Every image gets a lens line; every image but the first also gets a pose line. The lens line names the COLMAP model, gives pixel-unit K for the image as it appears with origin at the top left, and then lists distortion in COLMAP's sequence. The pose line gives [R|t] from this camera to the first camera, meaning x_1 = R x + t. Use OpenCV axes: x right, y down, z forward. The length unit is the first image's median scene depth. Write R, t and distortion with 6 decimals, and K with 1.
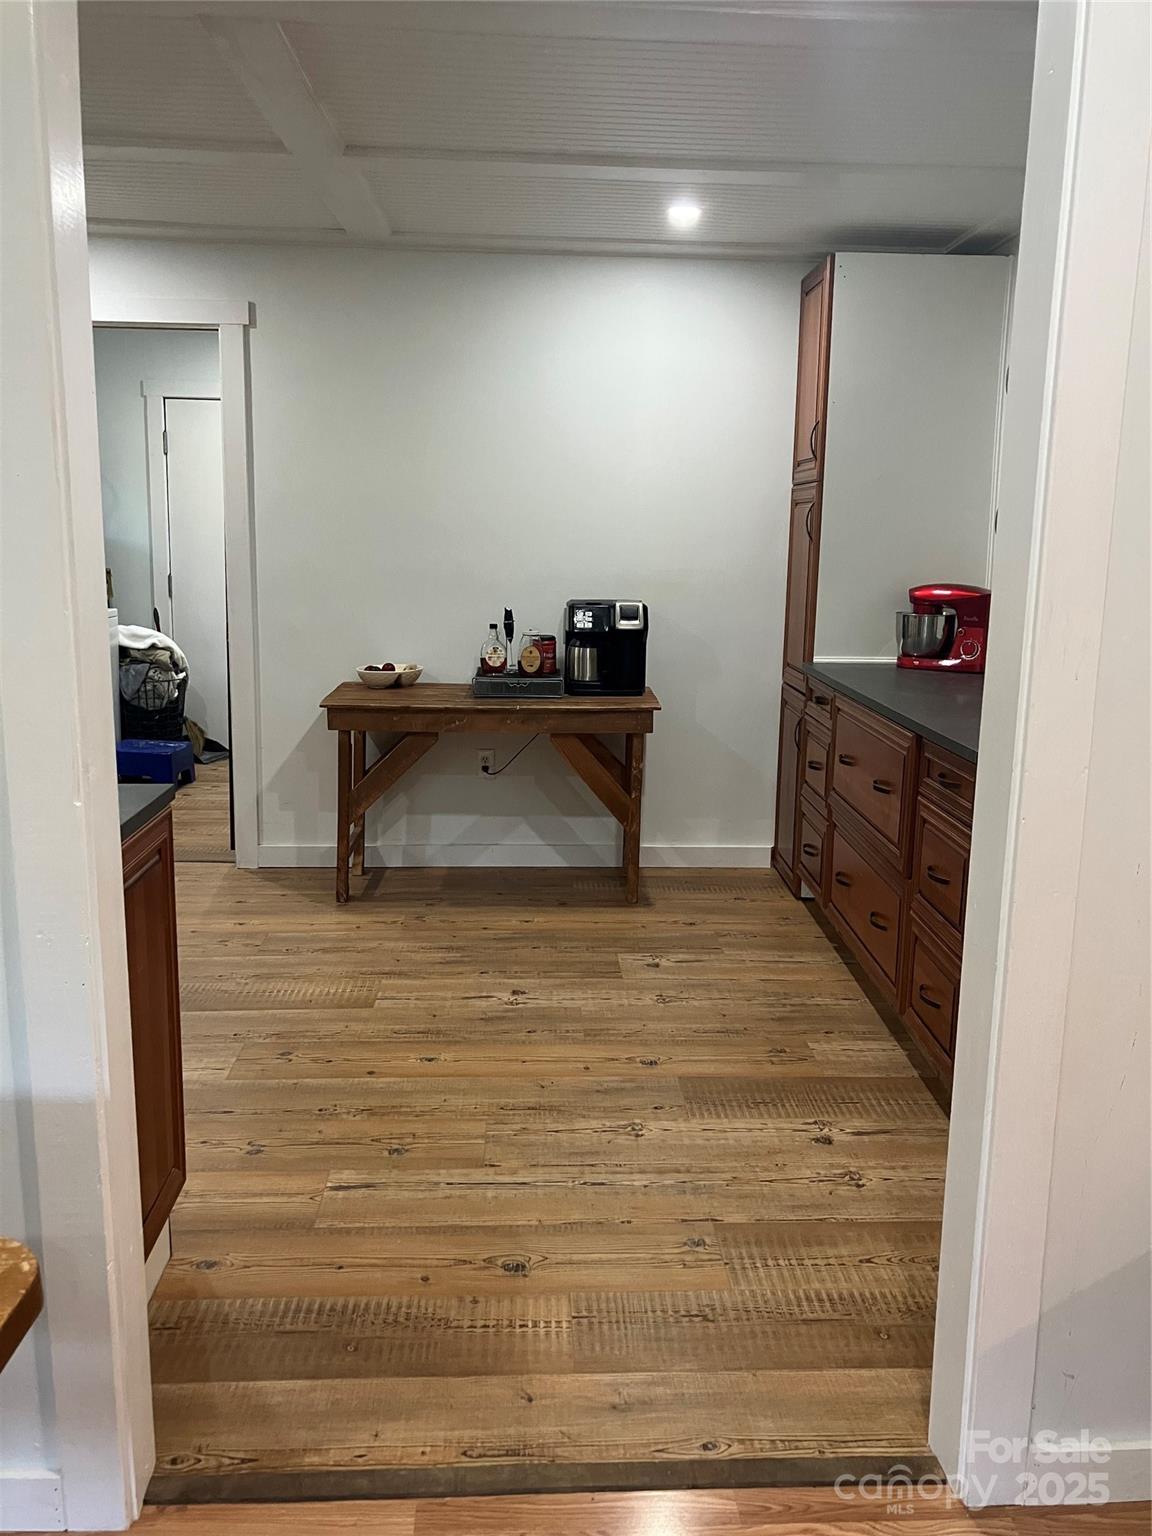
lens RADIAL K [[1269.6, 0, 577.8], [0, 1269.6, 766.3], [0, 0, 1]] dist [0.003015, 0.000629]
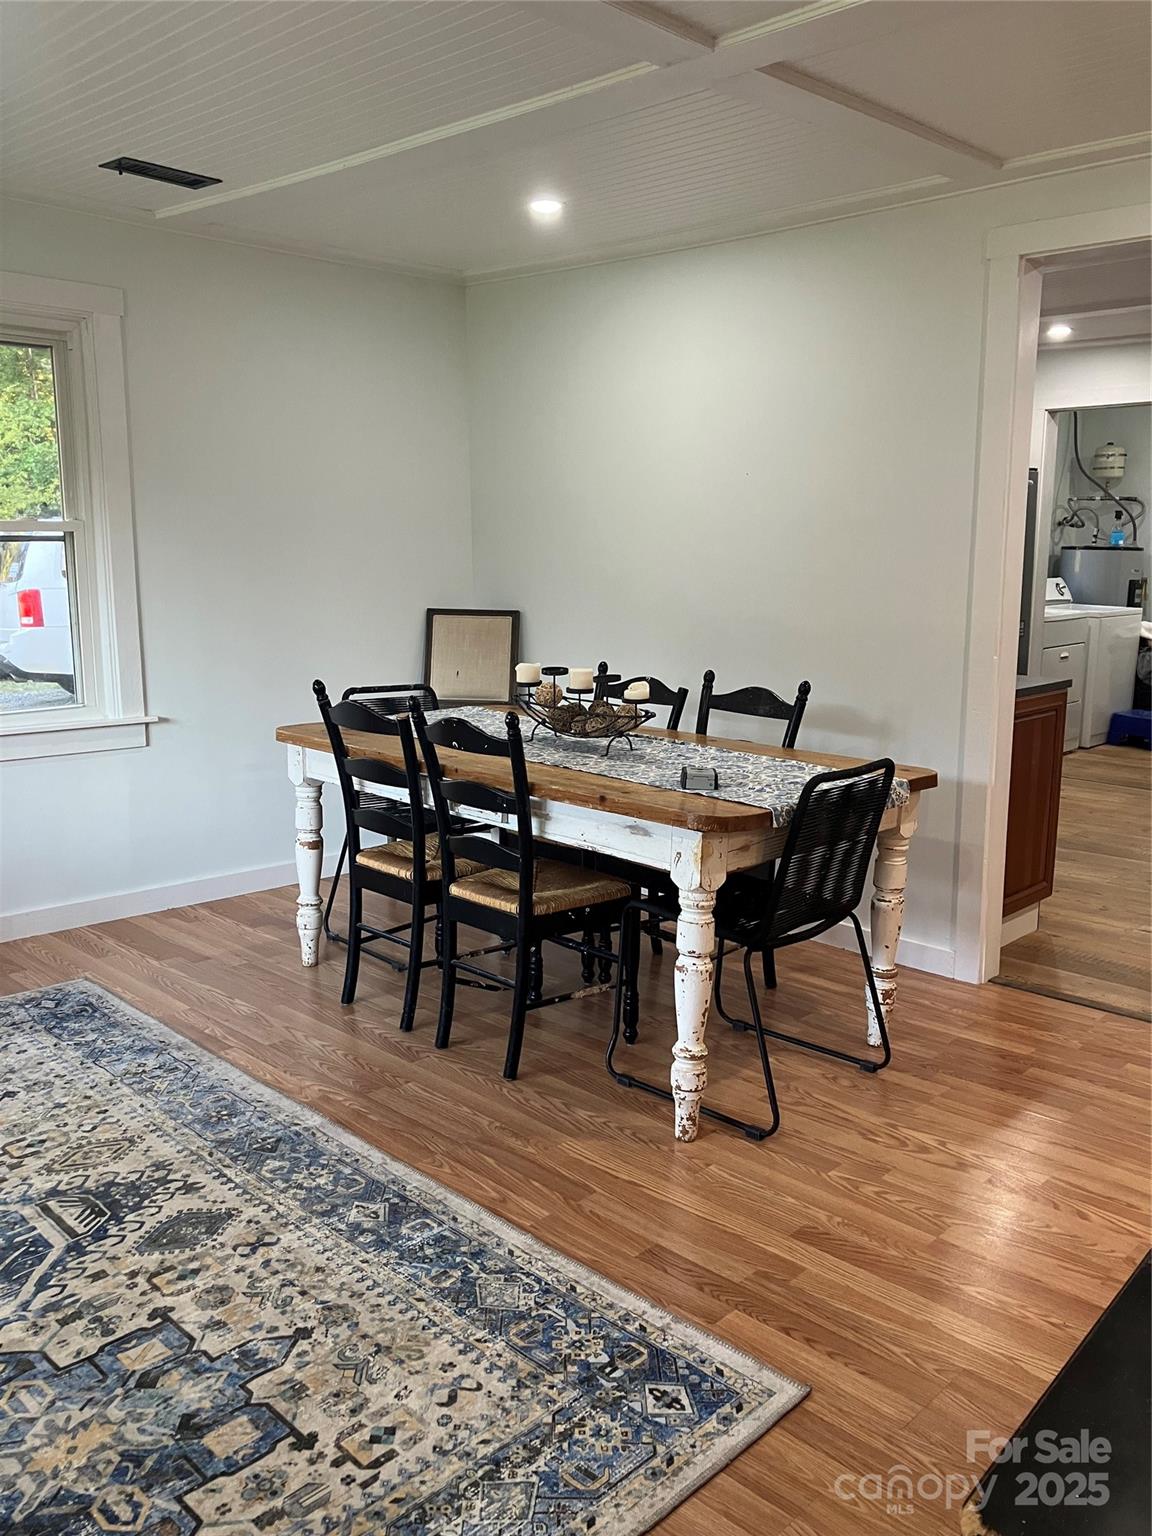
lens RADIAL K [[1262.1, 0, 583.5], [0, 1262.1, 763.0], [0, 0, 1]] dist [0.027812, -0.037761]
pose [[0.682929, 0.120321, -0.720507, 0.650854], [-0.131196, 0.990506, 0.041056, 0.177213], [0.718606, 0.066489, 0.692231, -0.963019]]
